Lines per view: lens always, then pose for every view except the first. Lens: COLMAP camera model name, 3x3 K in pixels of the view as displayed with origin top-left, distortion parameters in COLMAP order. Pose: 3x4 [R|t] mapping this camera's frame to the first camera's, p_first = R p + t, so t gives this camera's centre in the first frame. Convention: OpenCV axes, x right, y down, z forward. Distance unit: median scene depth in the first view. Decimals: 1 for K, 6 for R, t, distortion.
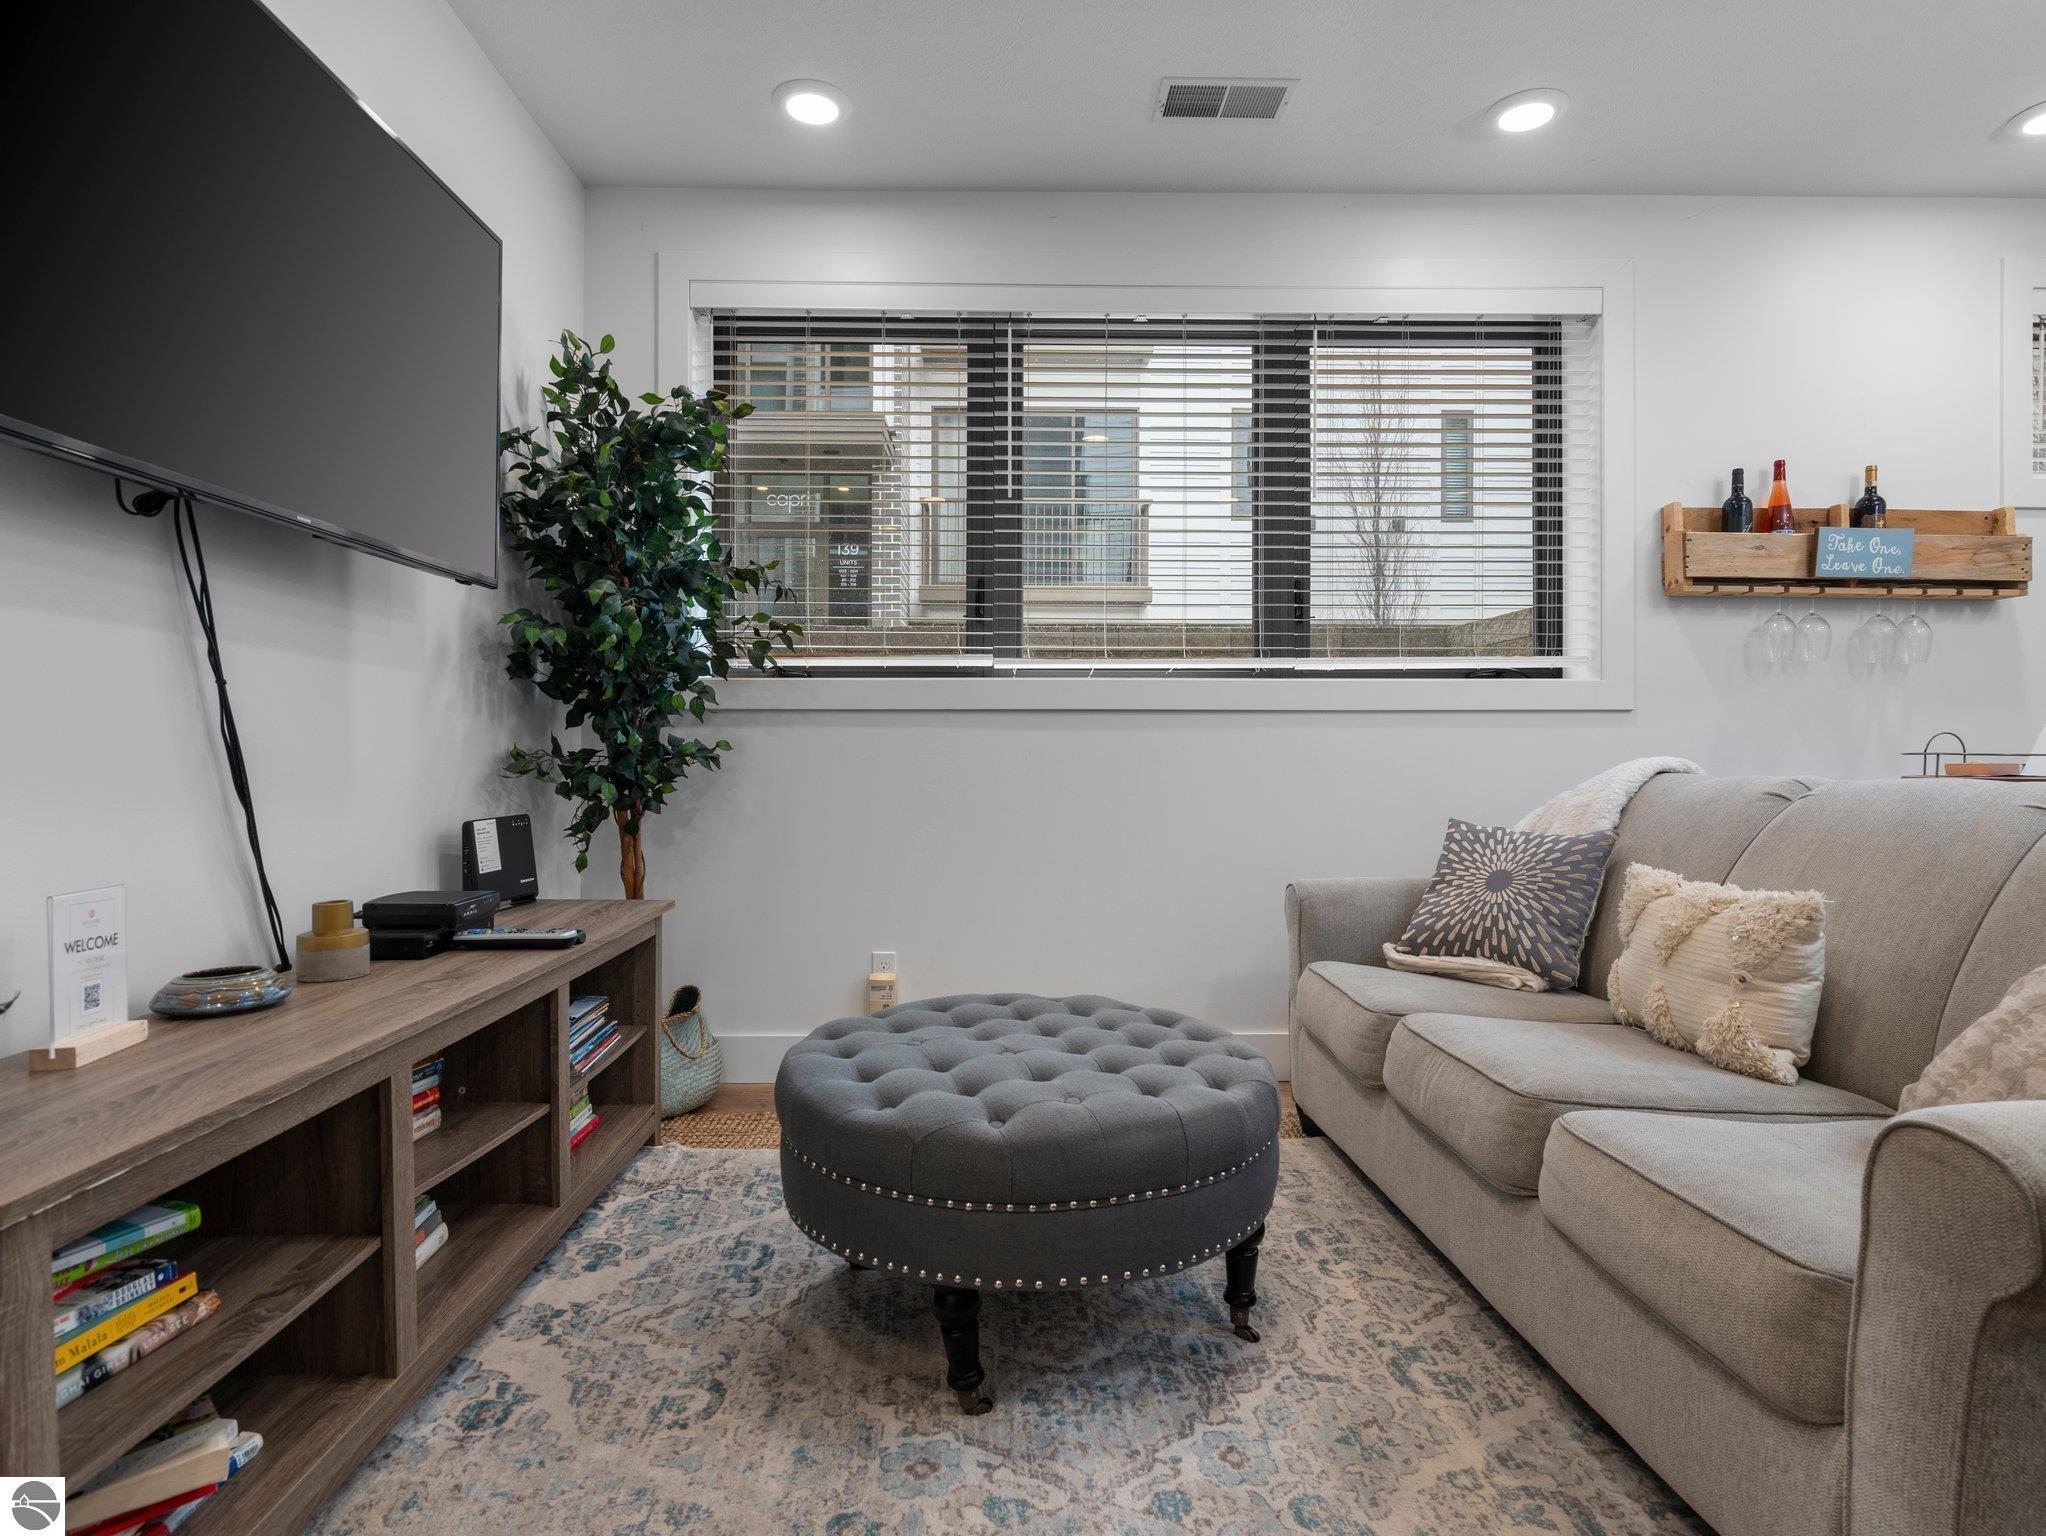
lens RADIAL K [[1079.1, 0, 1020.1], [0, 1079.1, 766.0], [0, 0, 1]] dist [-0.002039, 0.000752]
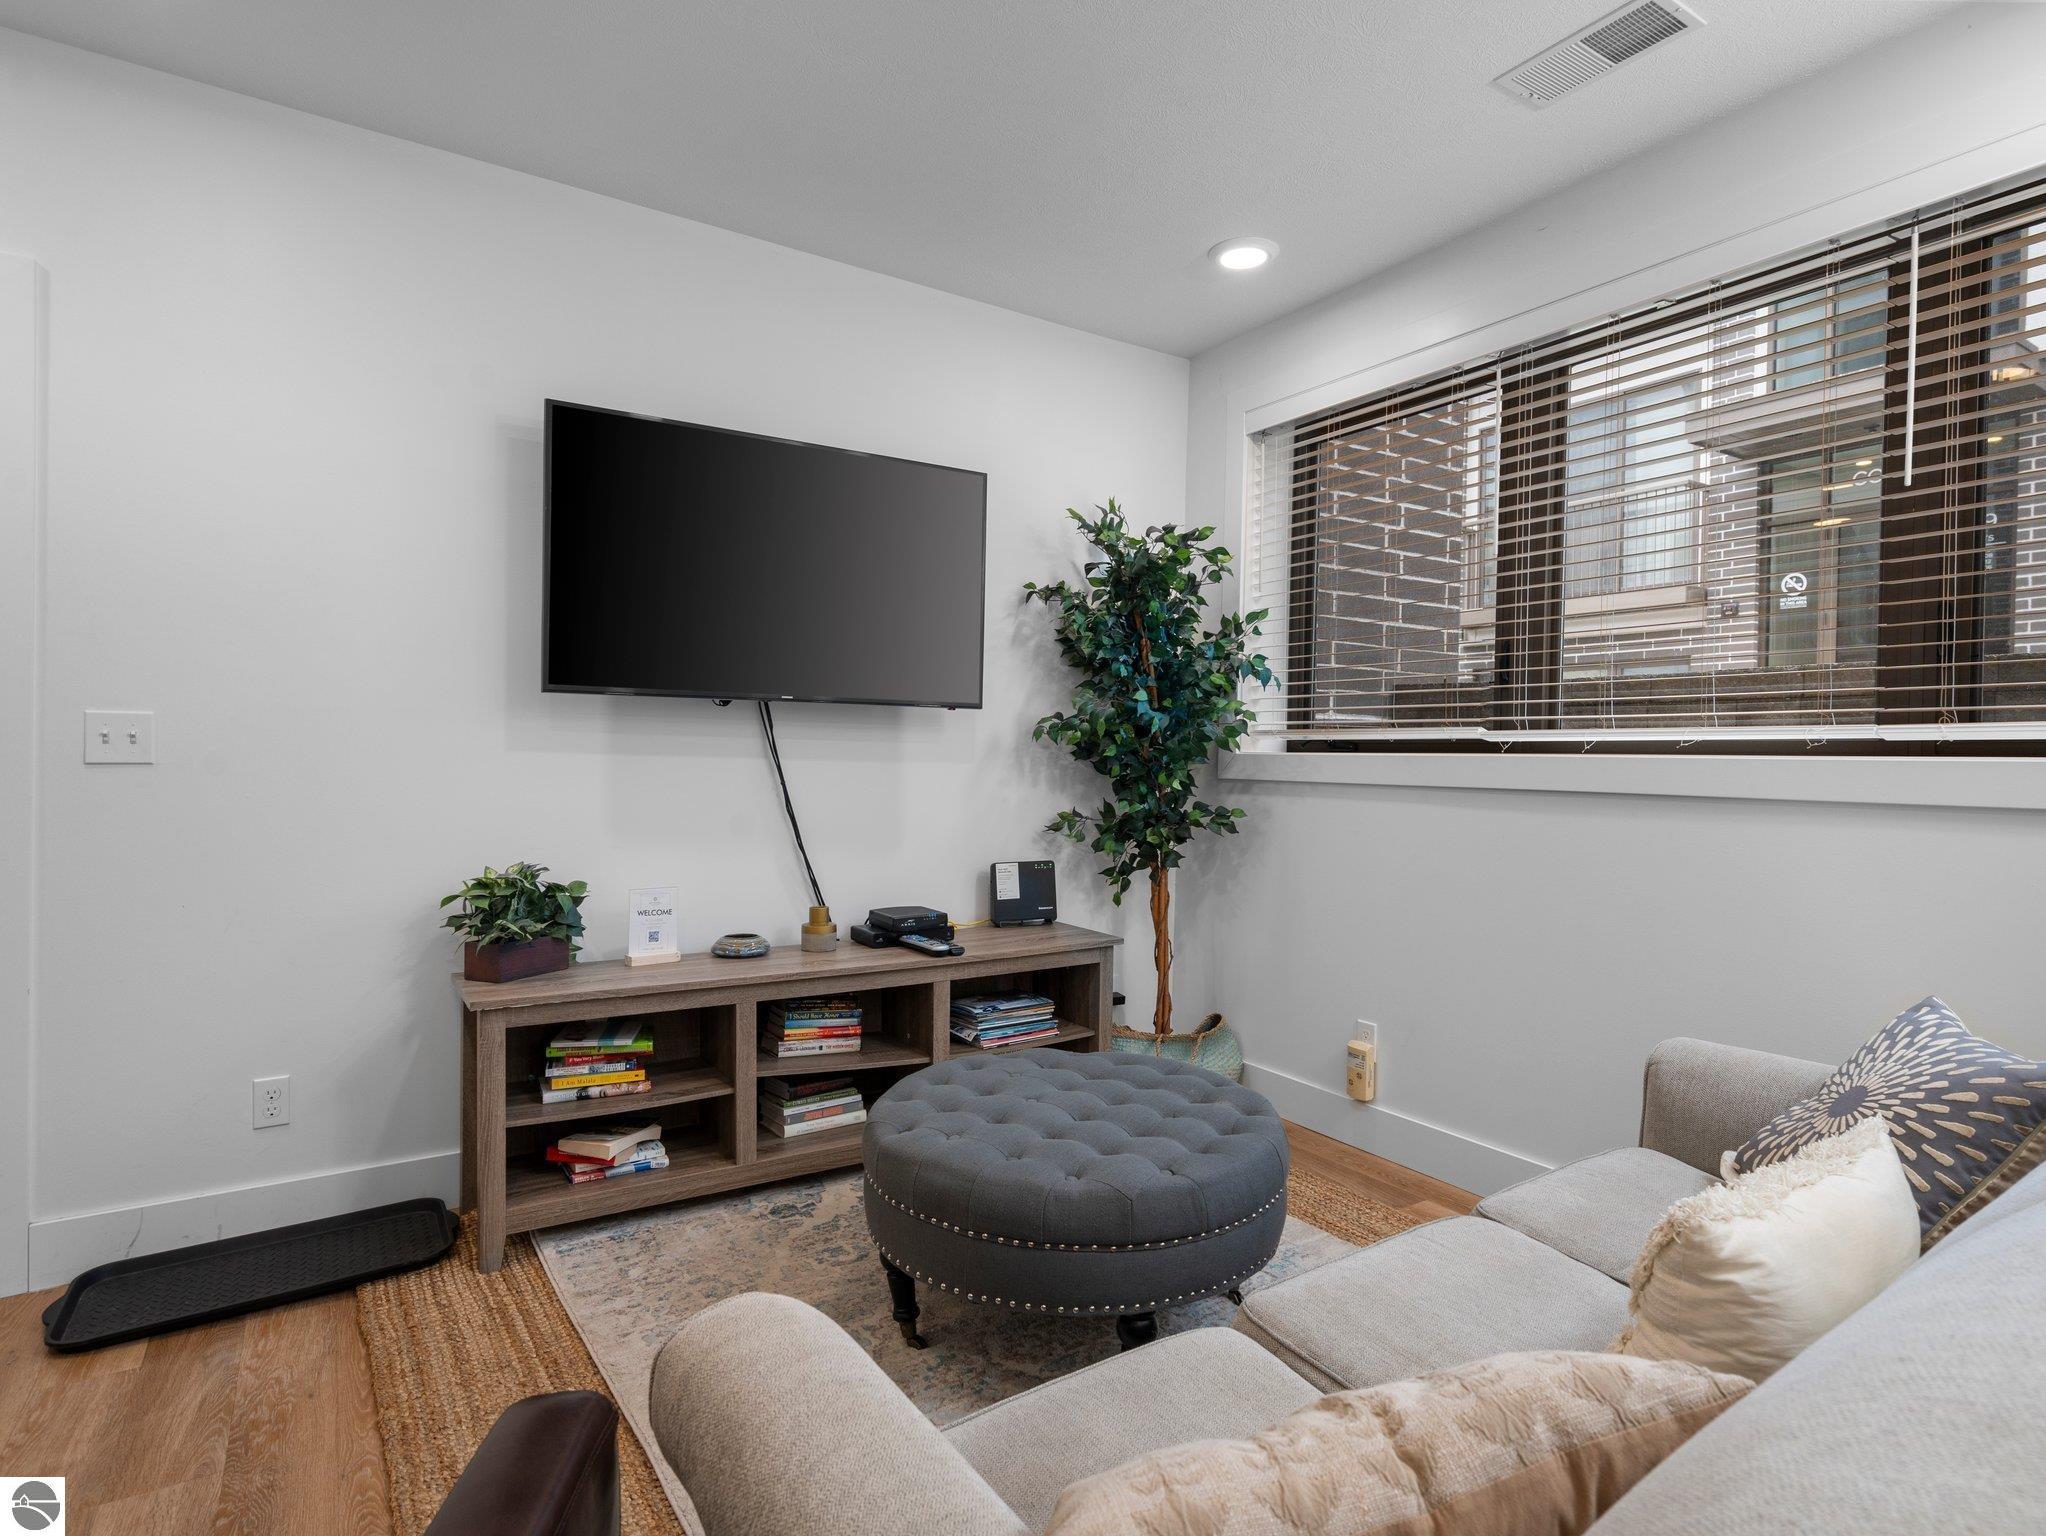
lens RADIAL K [[1079.1, 0, 1015.3], [0, 1079.1, 757.0], [0, 0, 1]] dist [-0.002039, 0.000752]
pose [[0.526346, 0.009271, -0.850220, 0.745227], [-0.022747, 0.999736, -0.003181, -0.088290], [0.849966, 0.021014, 0.526418, 0.238543]]
